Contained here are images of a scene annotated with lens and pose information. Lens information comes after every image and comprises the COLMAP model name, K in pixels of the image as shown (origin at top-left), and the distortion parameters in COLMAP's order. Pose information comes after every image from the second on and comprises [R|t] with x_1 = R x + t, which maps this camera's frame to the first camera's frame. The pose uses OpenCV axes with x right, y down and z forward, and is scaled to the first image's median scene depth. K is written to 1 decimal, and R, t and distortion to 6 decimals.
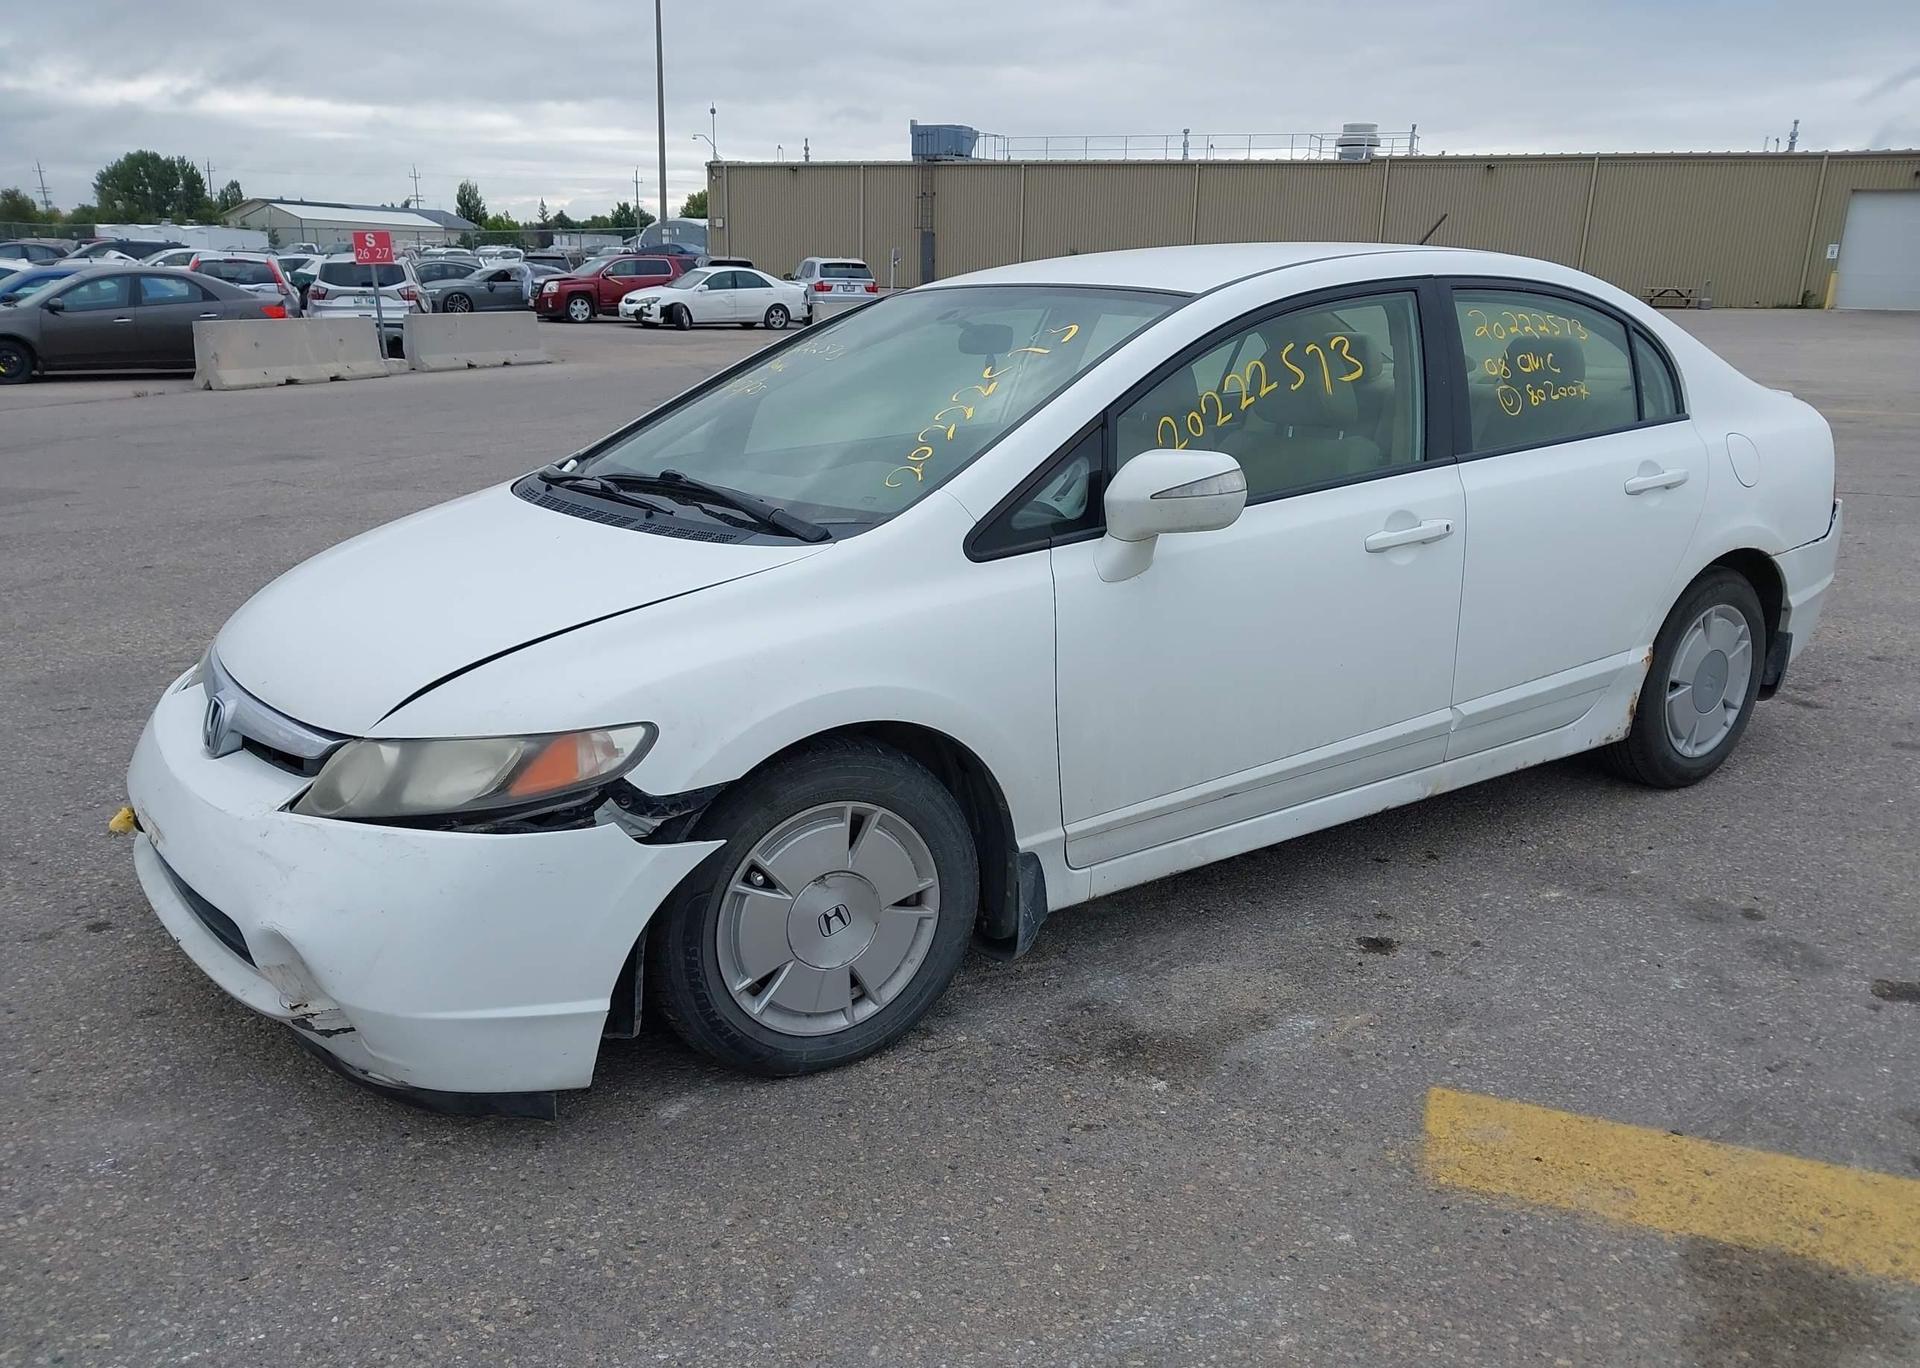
lens RADIAL K [[1514.5, 0, 959.8], [0, 1514.5, 745.0], [0, 0, 1]] dist [0.005619, -0.000538]
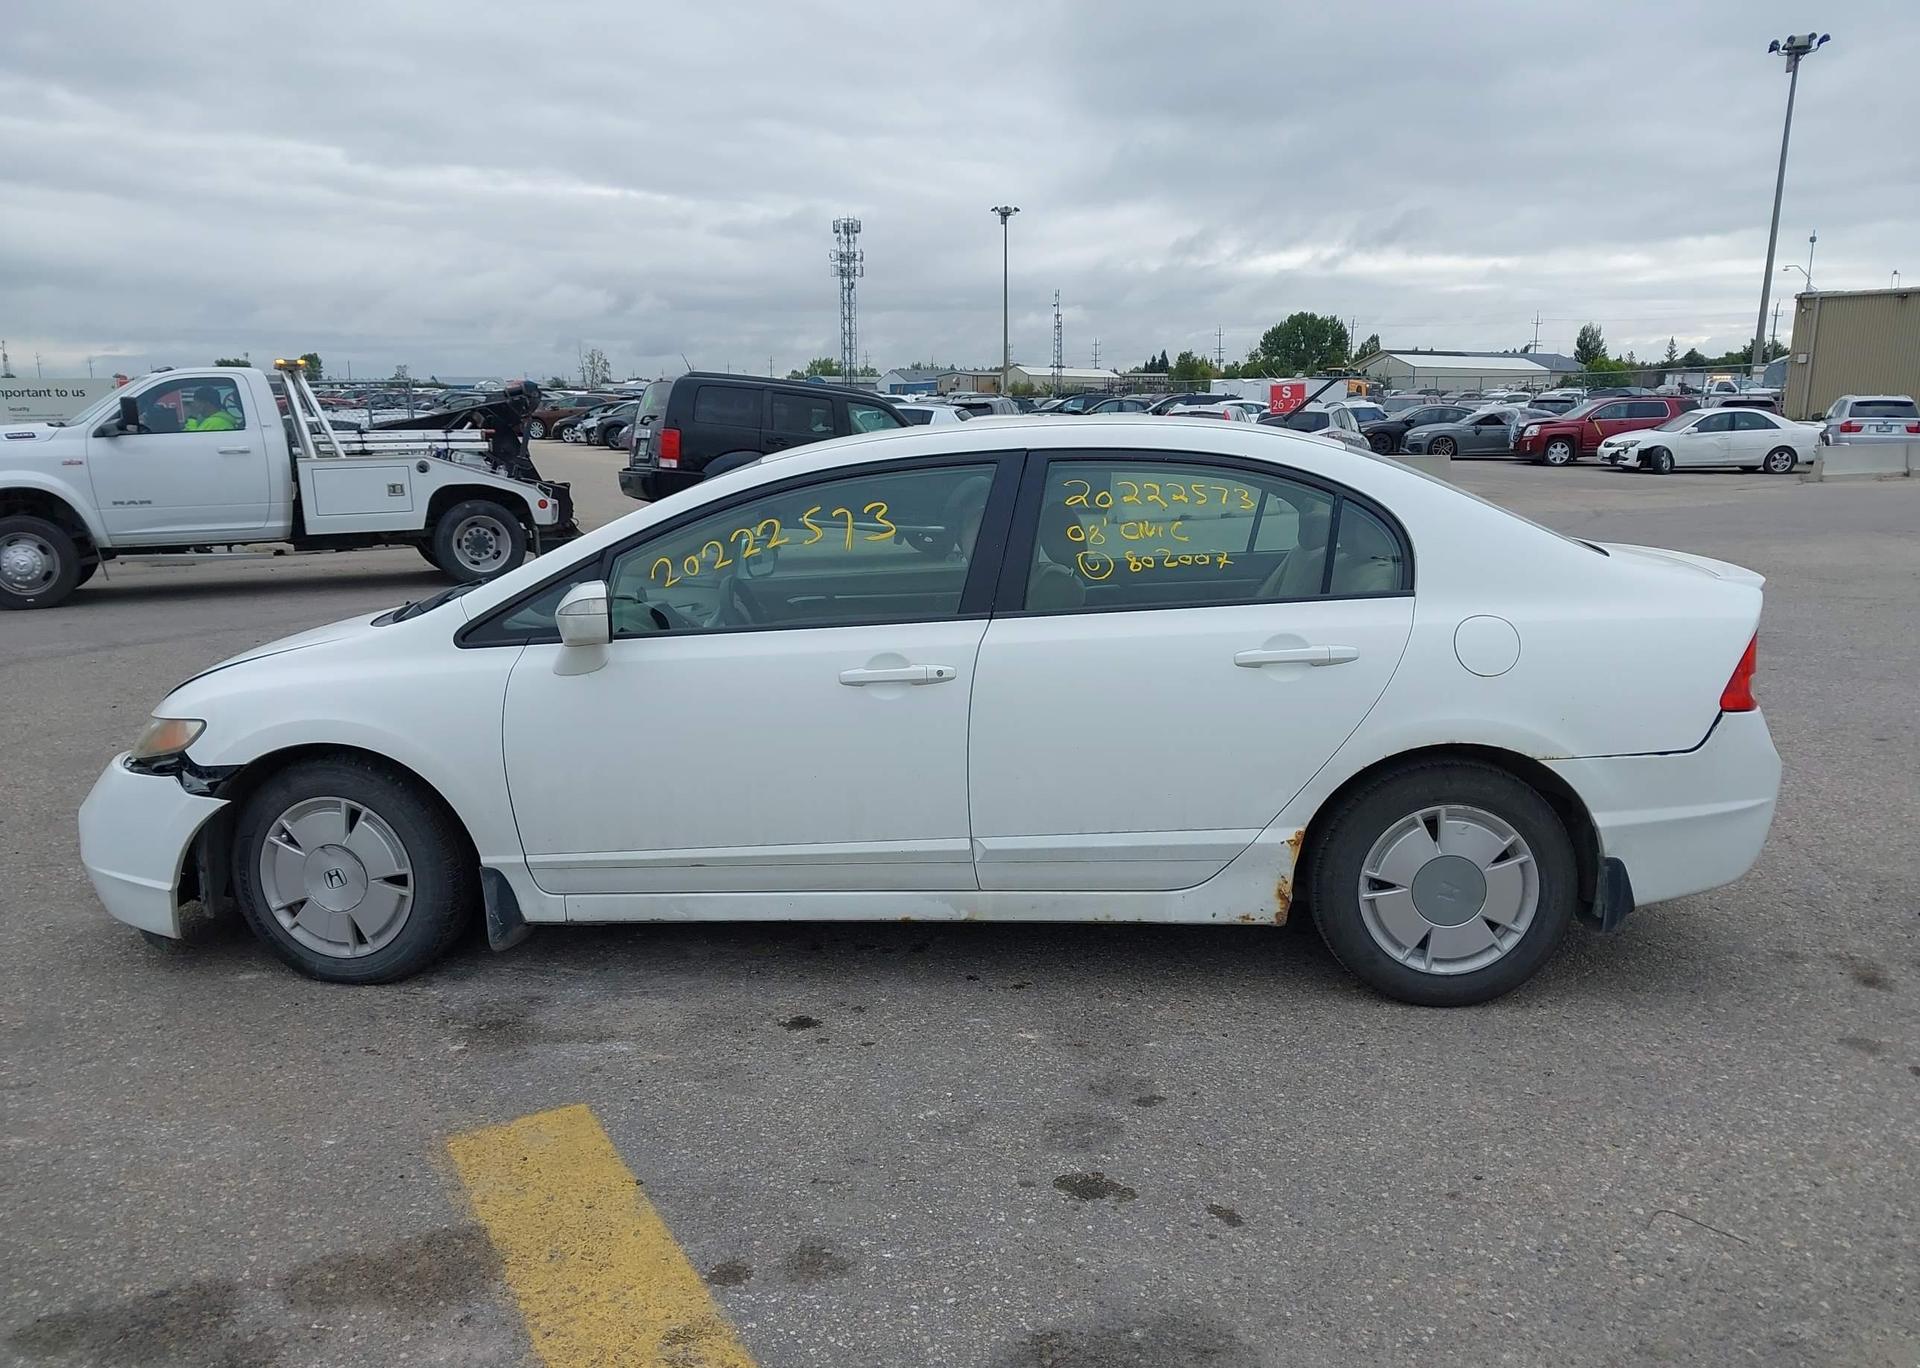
lens RADIAL K [[1508.6, 0, 959.4], [0, 1508.6, 758.7], [0, 0, 1]] dist [0.007503, 0.001868]
pose [[0.772644, 0.129200, -0.621554, 0.860942], [-0.177261, 0.984037, -0.015803, -0.056089], [0.609590, 0.122387, 0.783212, 0.131374]]
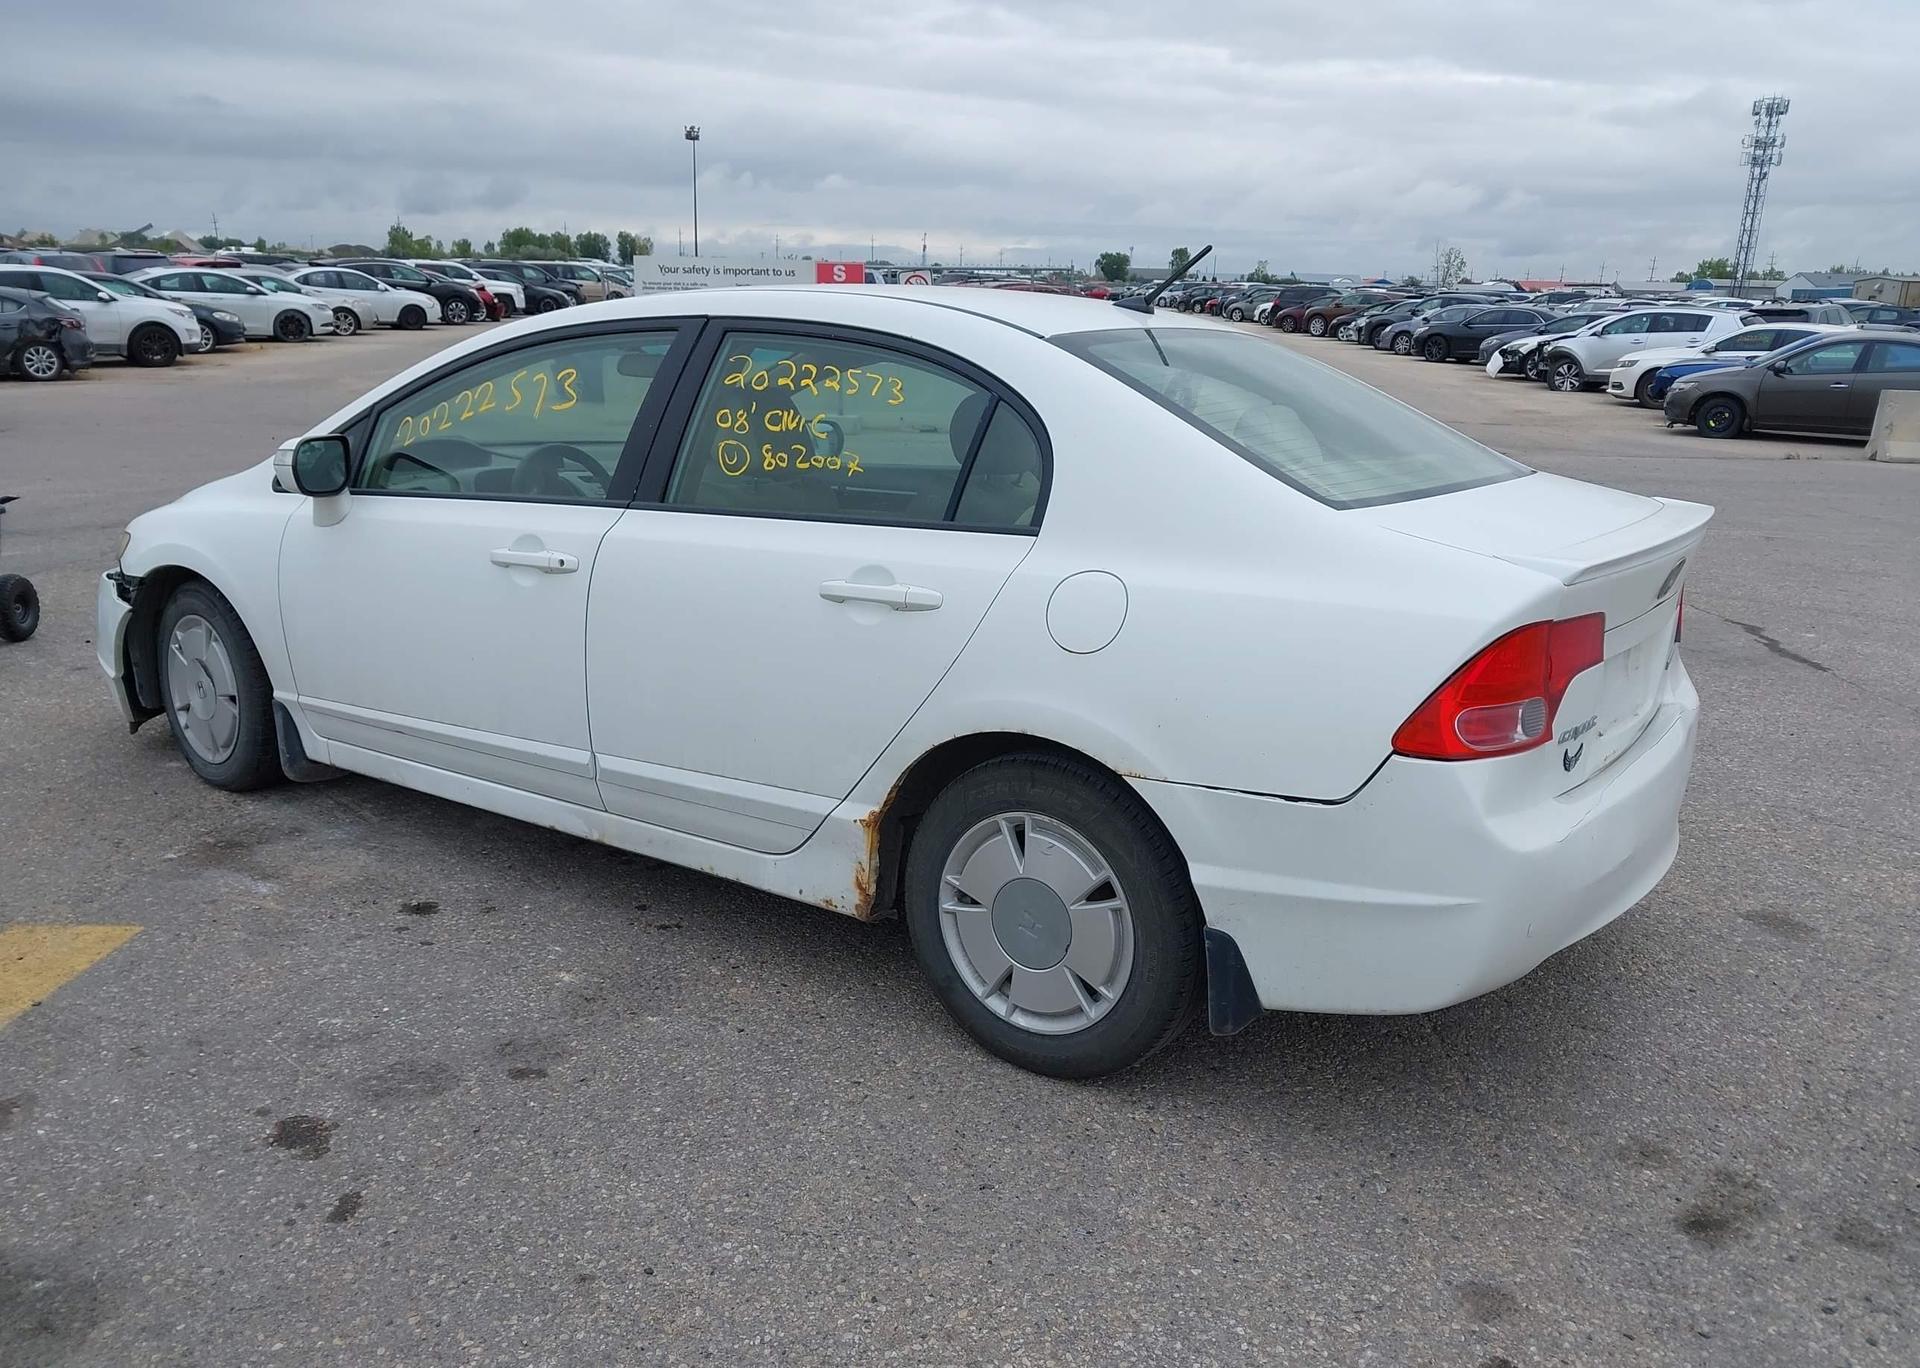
lens RADIAL K [[1506.7, 0, 995.9], [0, 1506.7, 734.8], [0, 0, 1]] dist [0.018654, 0.008293]
pose [[0.349727, 0.258970, -0.900348, 1.134303], [-0.303838, 0.940443, 0.152481, -0.231606], [0.886213, 0.220233, 0.407583, 0.733593]]
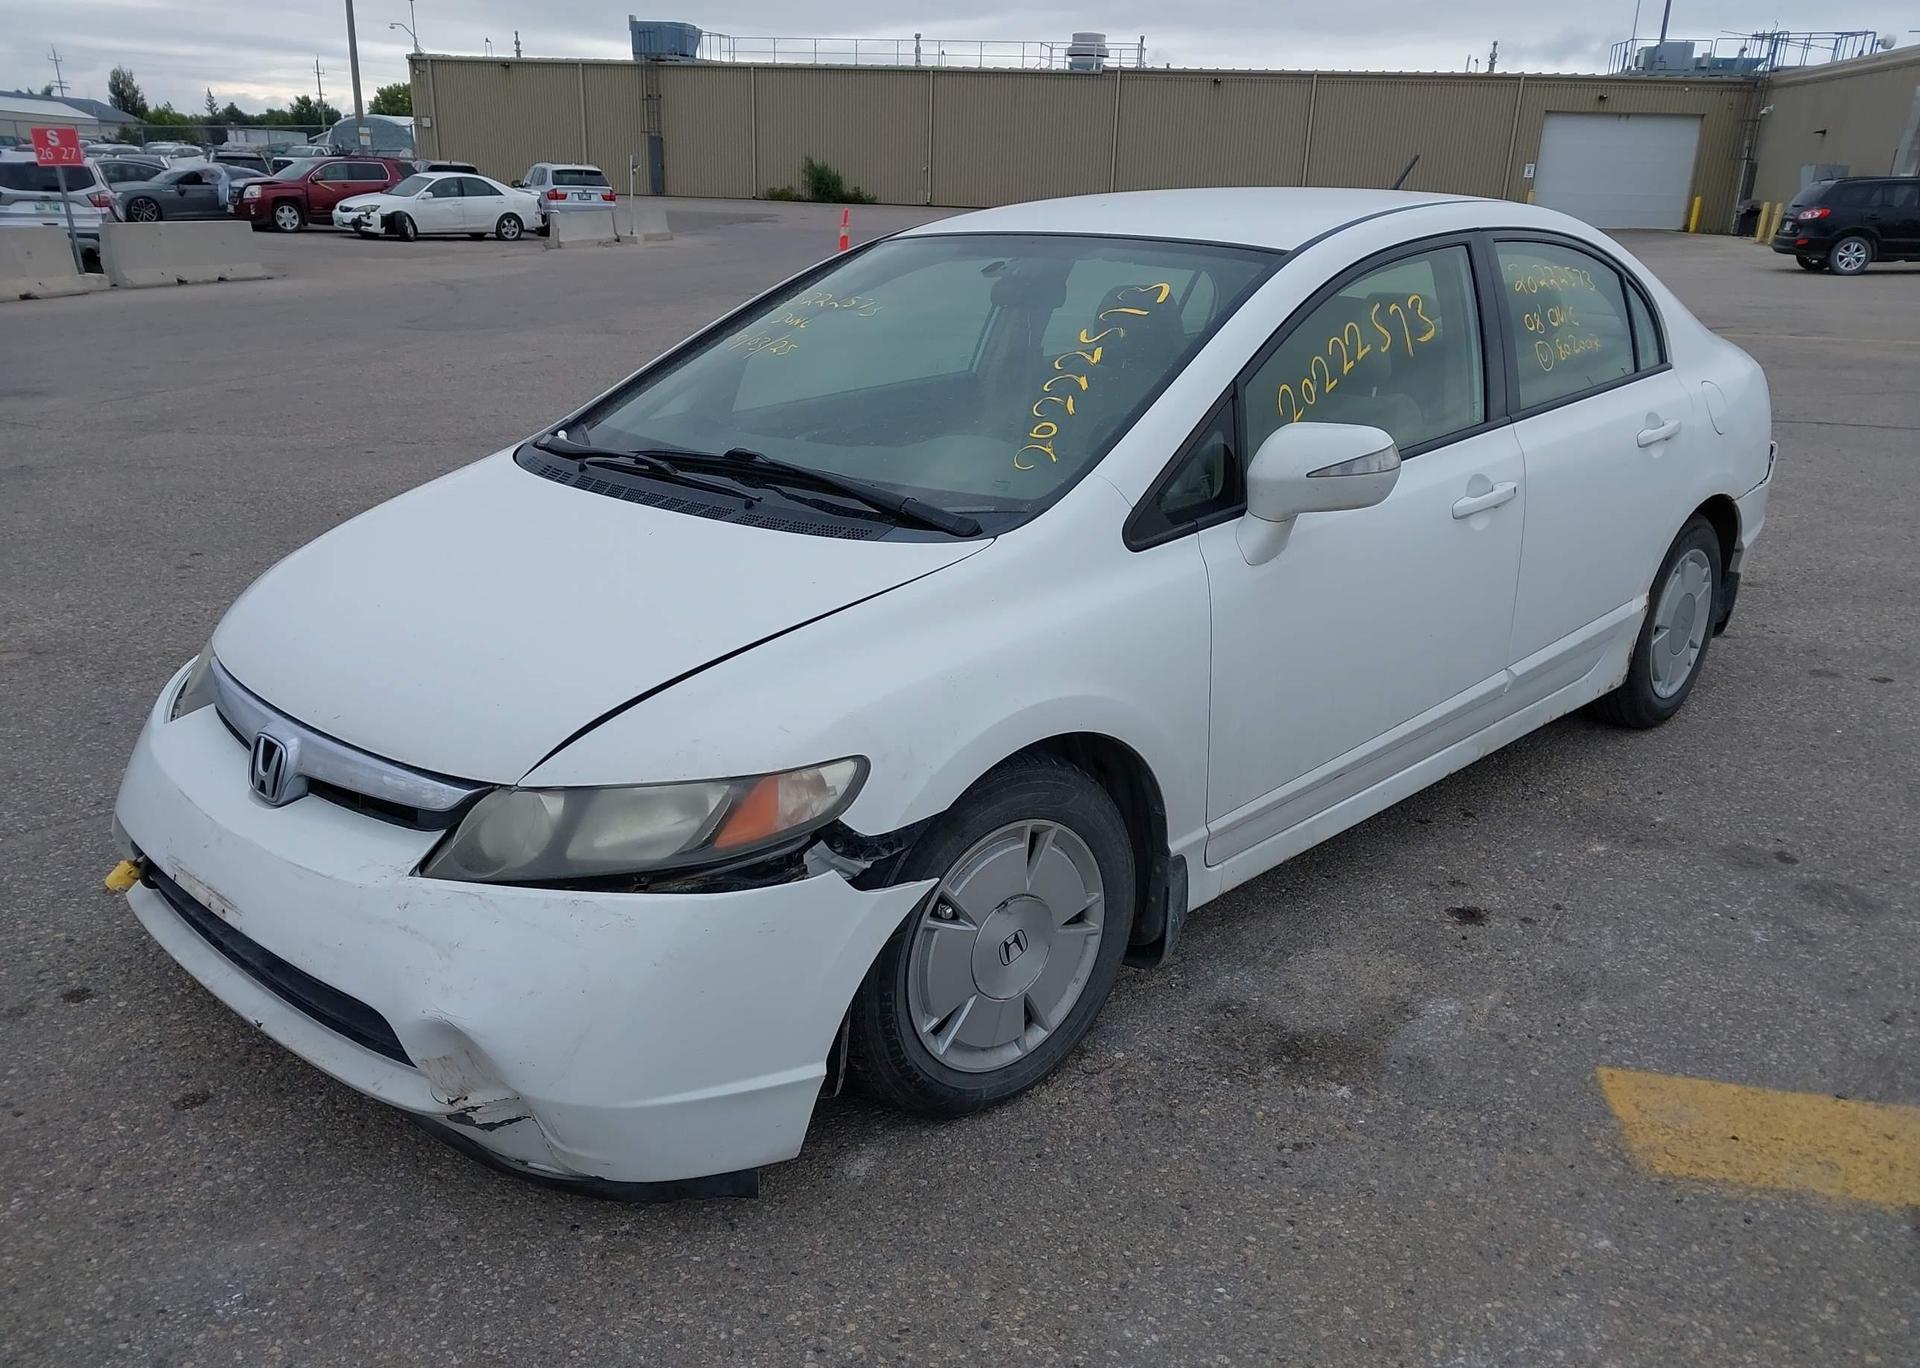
lens RADIAL K [[1508.6, 0, 959.4], [0, 1508.6, 758.7], [0, 0, 1]] dist [0.007503, 0.001868]
pose [[0.984893, -0.051293, 0.165393, -0.174720], [0.040671, 0.996925, 0.066981, -0.041772], [-0.168320, -0.059242, 0.983951, 0.068764]]
